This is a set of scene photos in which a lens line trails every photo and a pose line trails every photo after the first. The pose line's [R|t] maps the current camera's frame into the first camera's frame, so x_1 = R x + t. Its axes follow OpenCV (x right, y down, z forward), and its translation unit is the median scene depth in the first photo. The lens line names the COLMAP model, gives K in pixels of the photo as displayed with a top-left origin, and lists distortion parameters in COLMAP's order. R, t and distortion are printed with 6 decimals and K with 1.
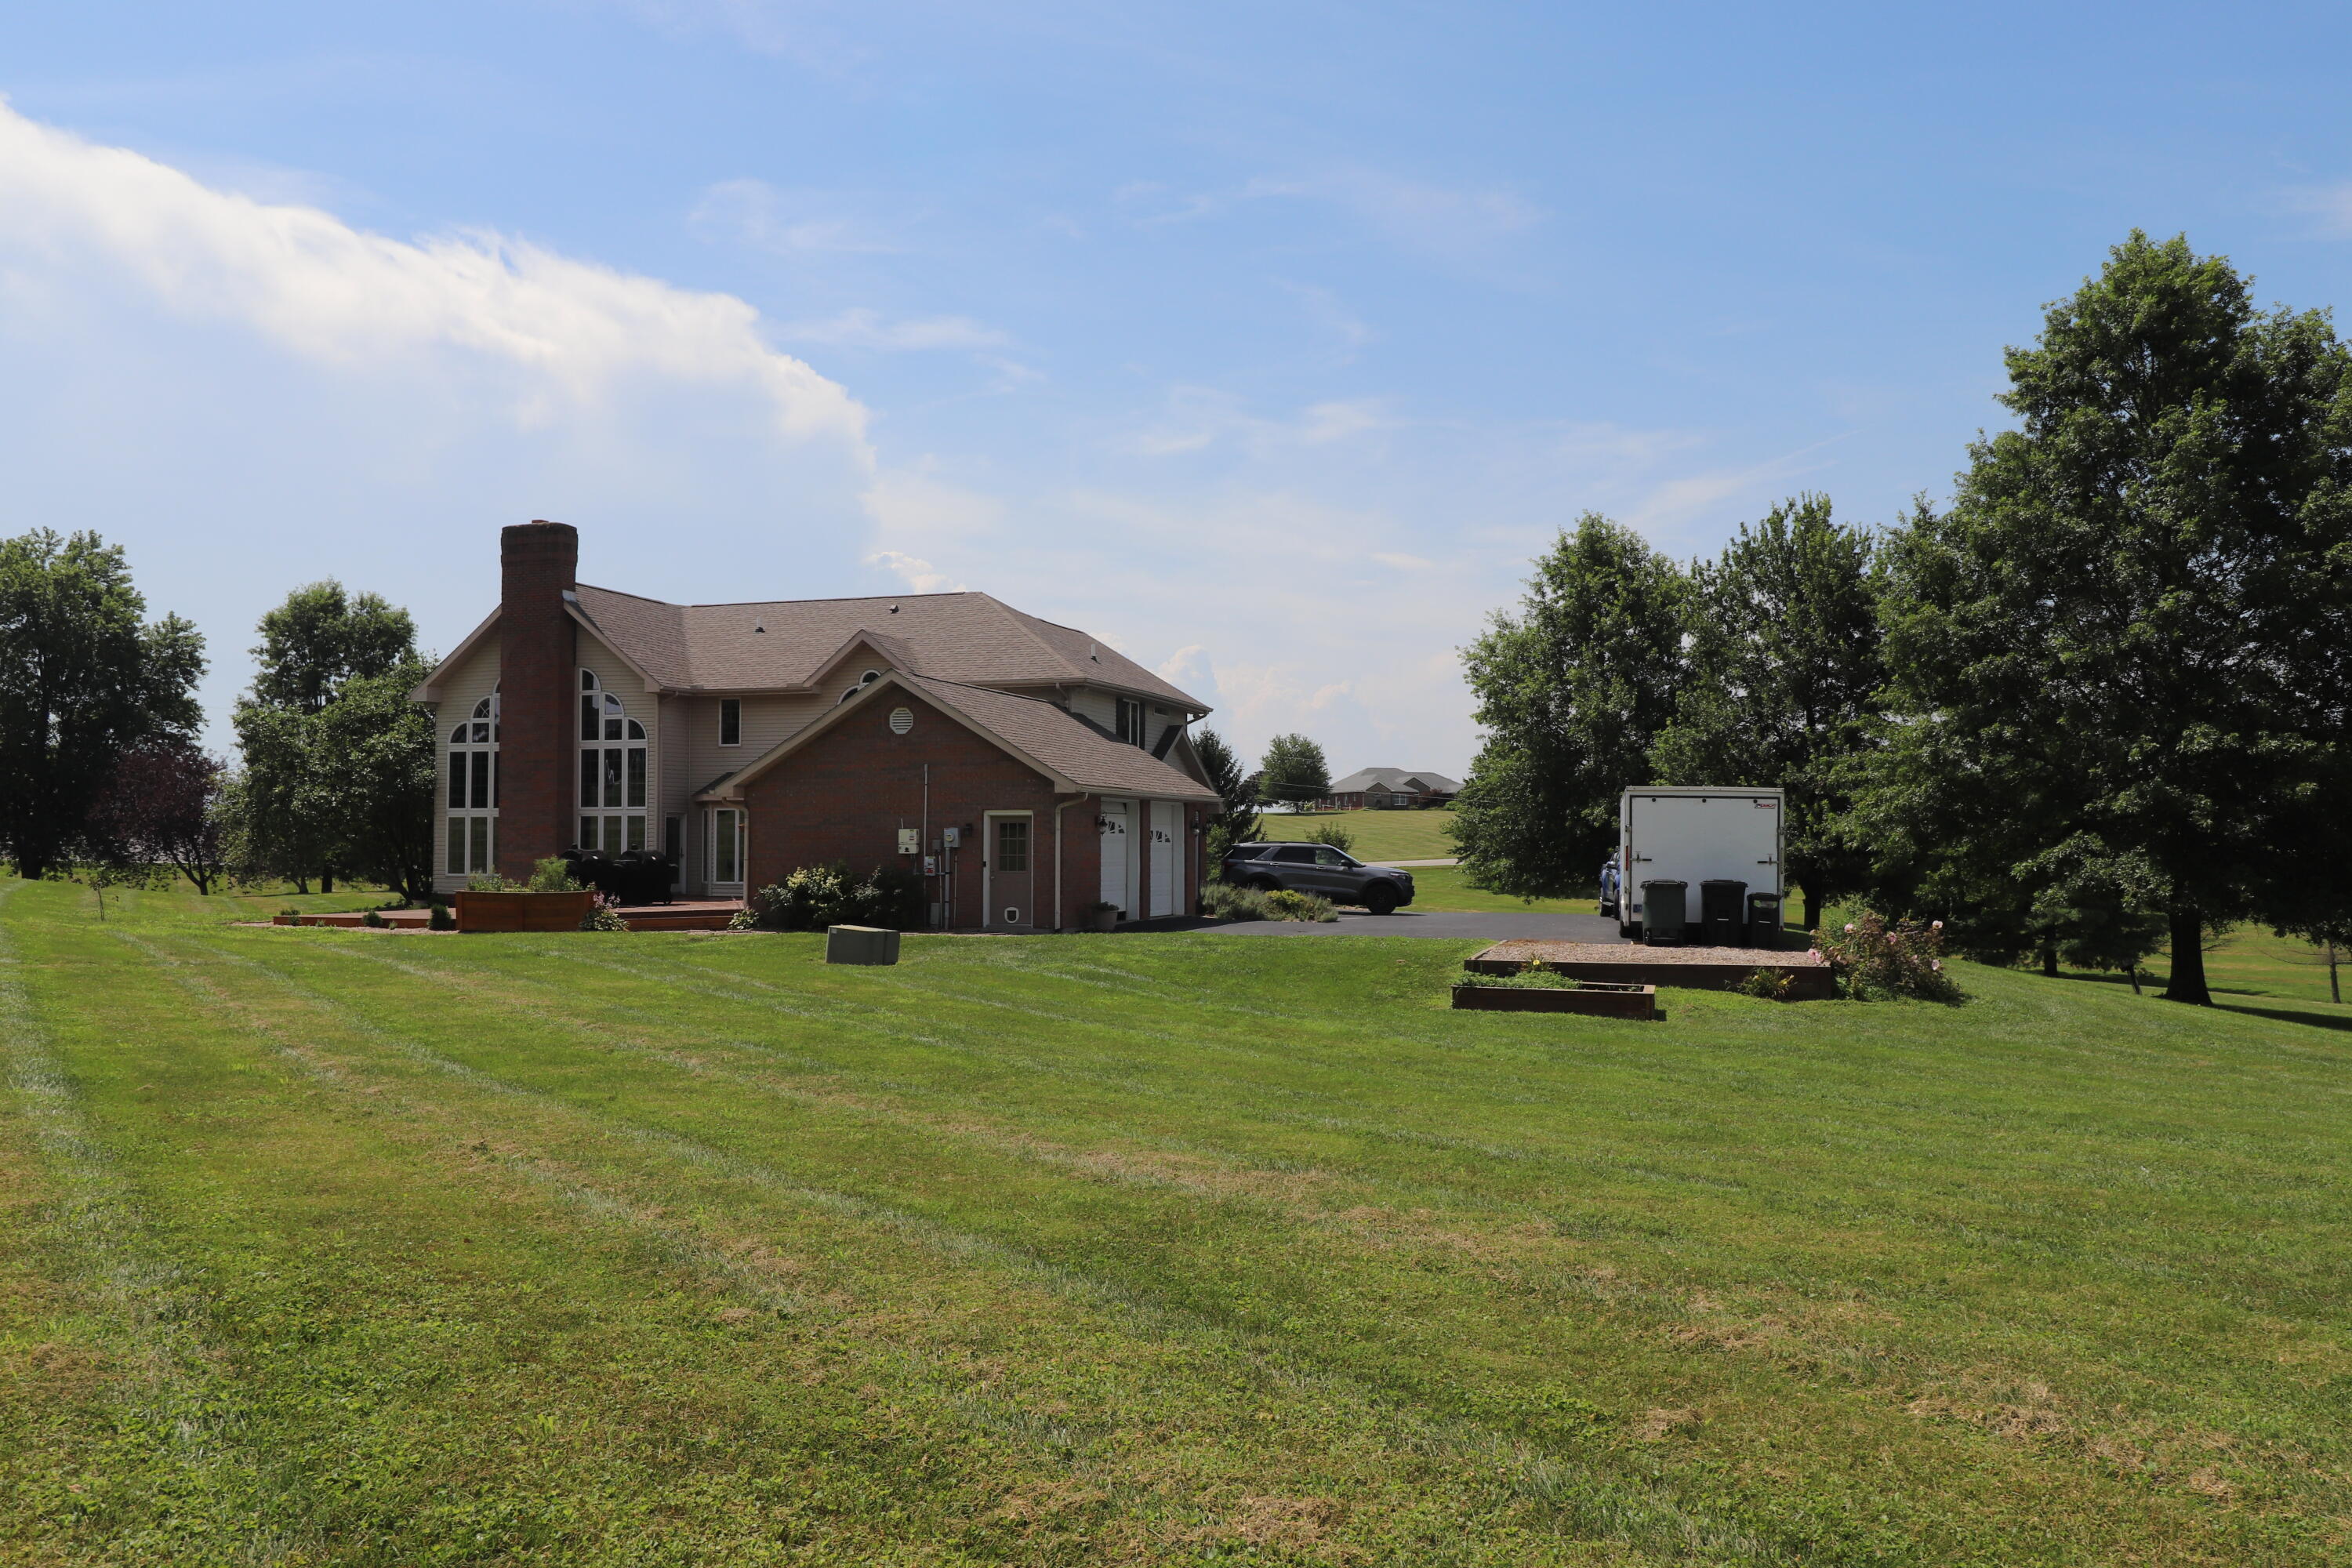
lens RADIAL K [[1893.7, 0, 1176.0], [0, 1893.7, 784.0], [0, 0, 1]] dist [0.003639, 0.003444]
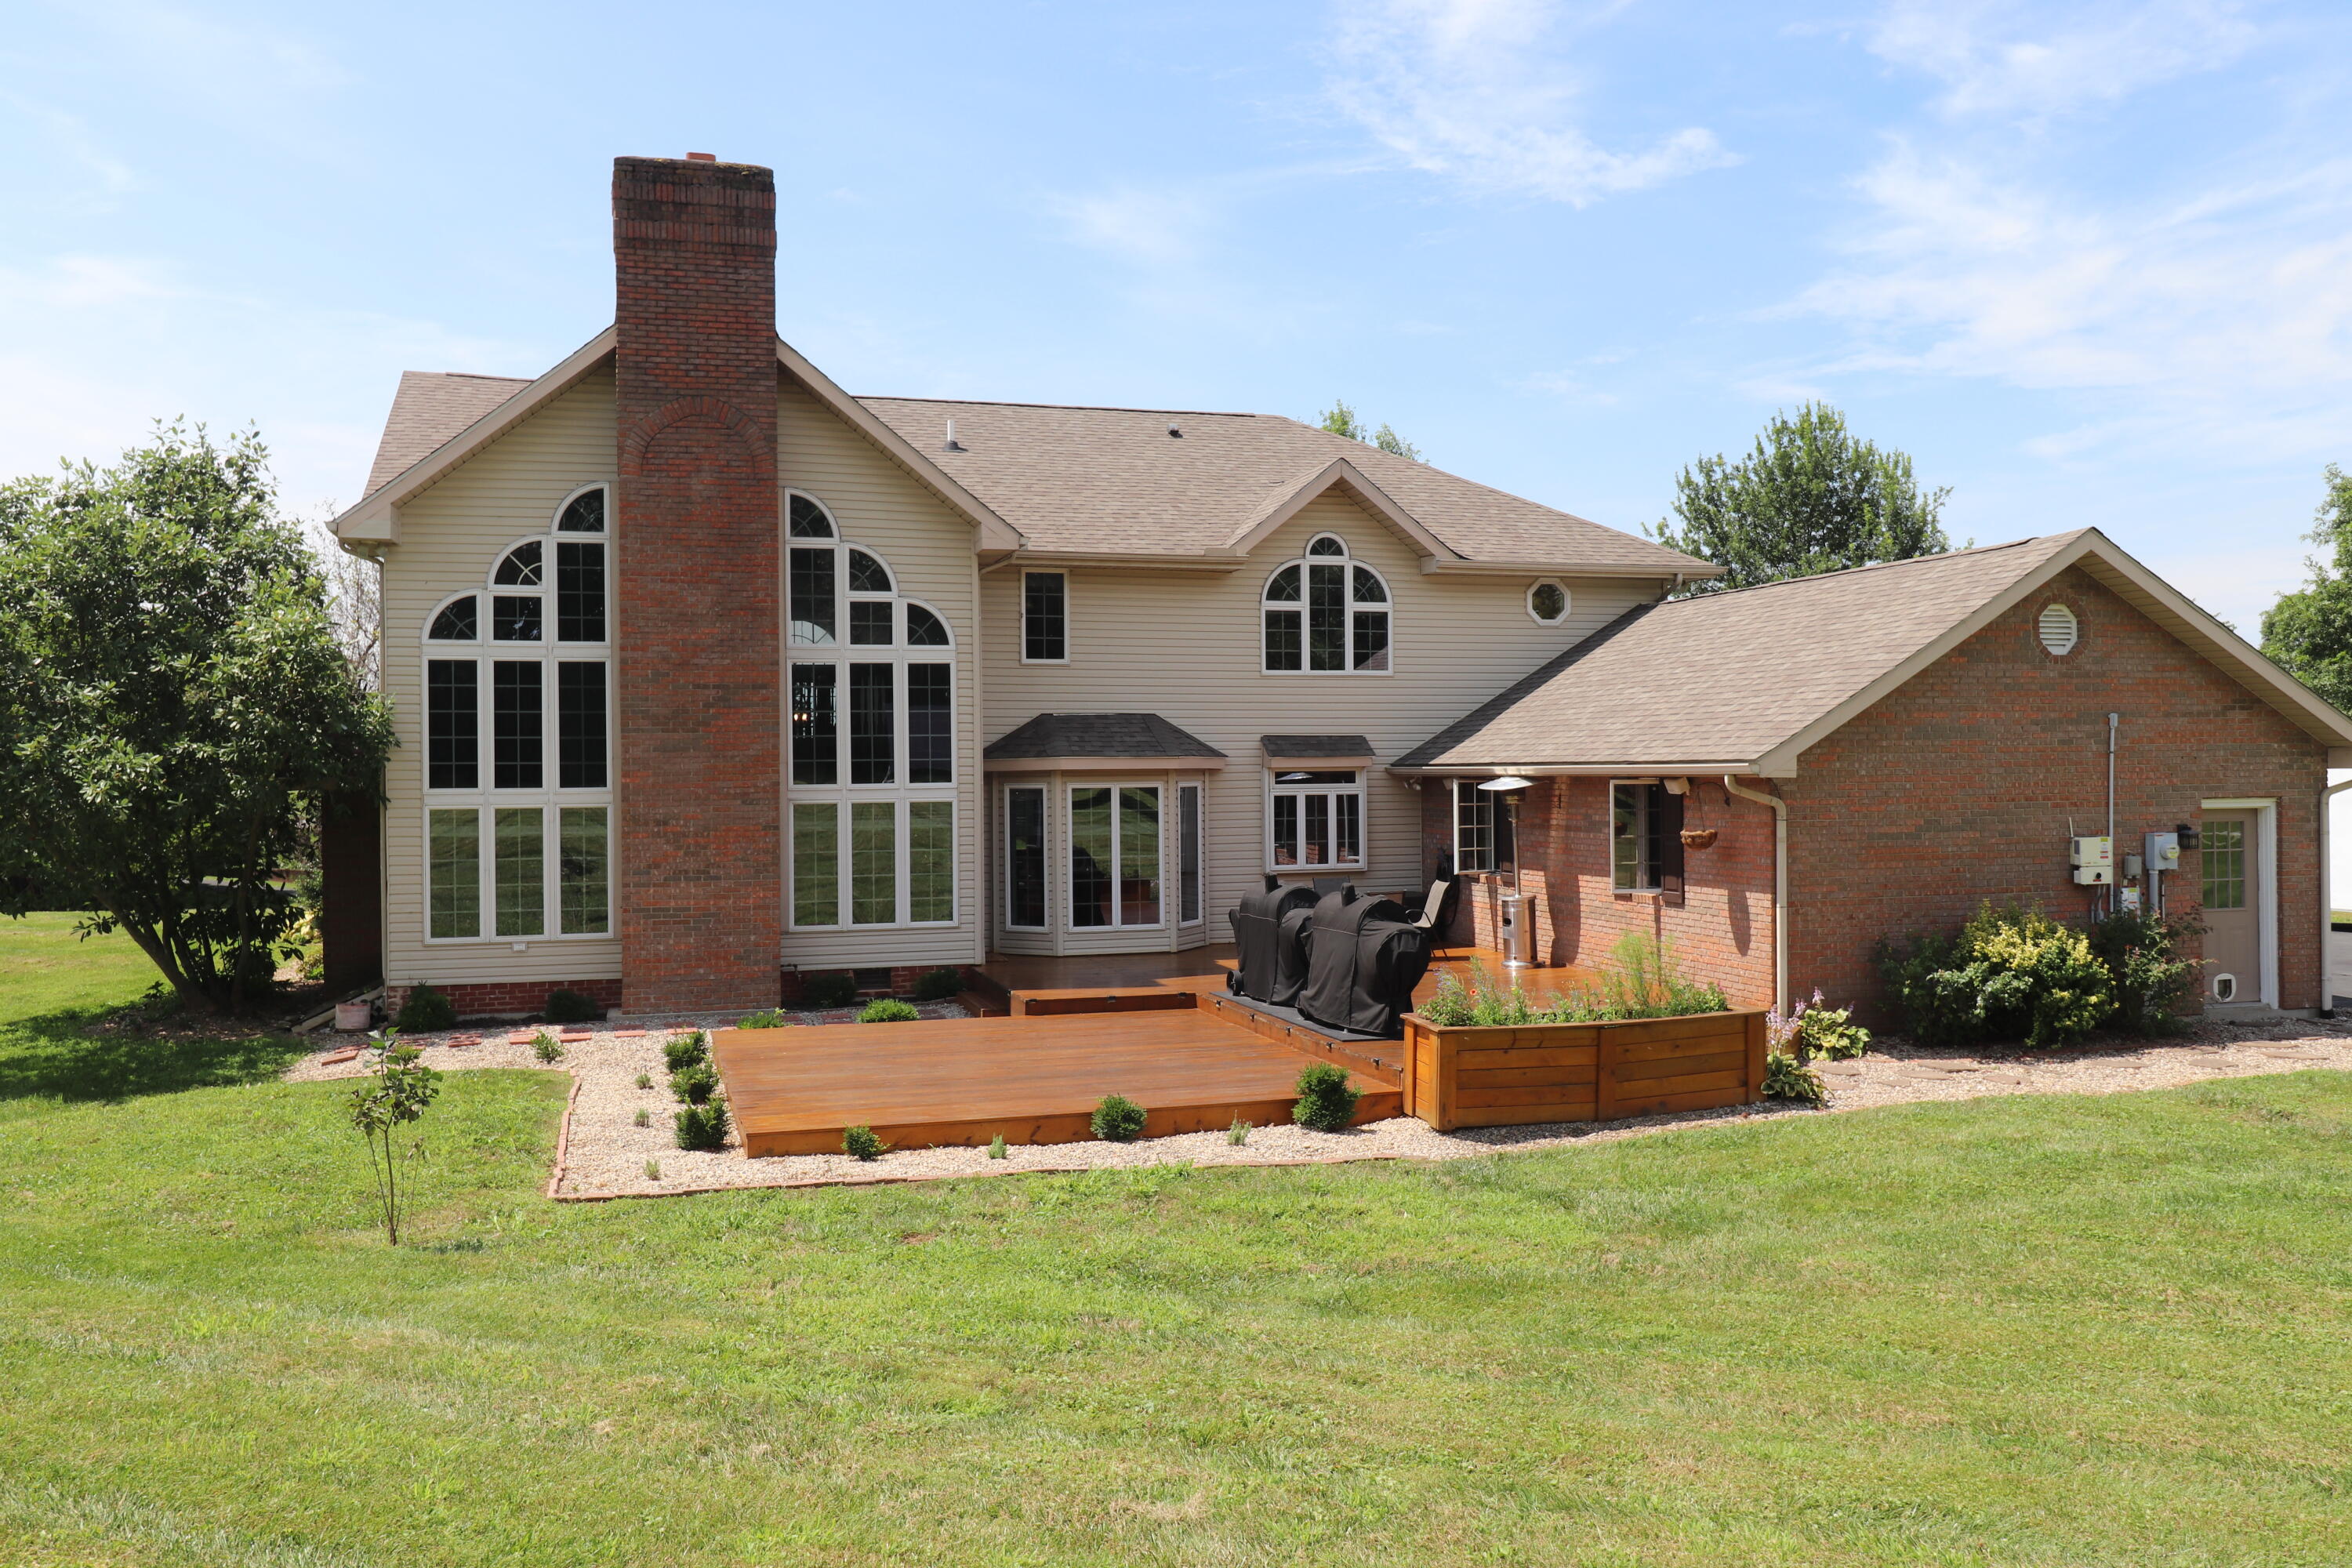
lens RADIAL K [[1893.7, 0, 1176.0], [0, 1893.7, 784.0], [0, 0, 1]] dist [0.003639, 0.003444]
pose [[0.812296, -0.013009, 0.583101, -0.514135], [-0.009516, 0.999323, 0.035551, -0.005740], [-0.583168, -0.034427, 0.811621, 0.566014]]
